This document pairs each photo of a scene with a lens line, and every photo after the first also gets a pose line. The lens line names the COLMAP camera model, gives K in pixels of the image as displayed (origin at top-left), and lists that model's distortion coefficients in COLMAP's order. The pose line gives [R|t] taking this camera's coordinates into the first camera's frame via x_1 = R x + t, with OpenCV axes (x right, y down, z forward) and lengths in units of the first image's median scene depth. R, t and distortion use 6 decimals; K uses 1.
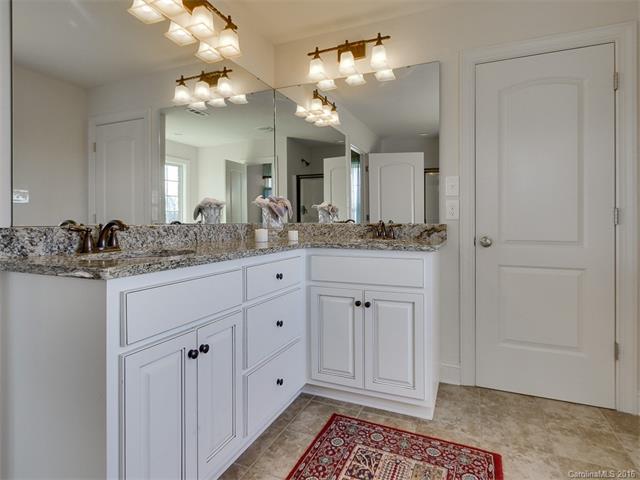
lens RADIAL K [[337.7, 0, 344.7], [0, 337.7, 218.3], [0, 0, 1]] dist [0.005142, 0.000611]
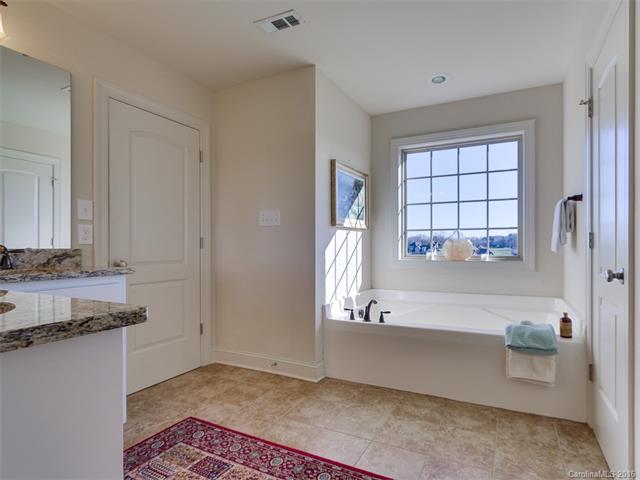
lens RADIAL K [[337.7, 0, 322.2], [0, 337.7, 243.7], [0, 0, 1]] dist [0.005142, 0.000611]
pose [[0.137771, 0.006671, 0.990442, -0.692631], [-0.006768, 0.999960, -0.005794, 0.004295], [-0.990441, -0.005905, 0.137810, 0.244676]]
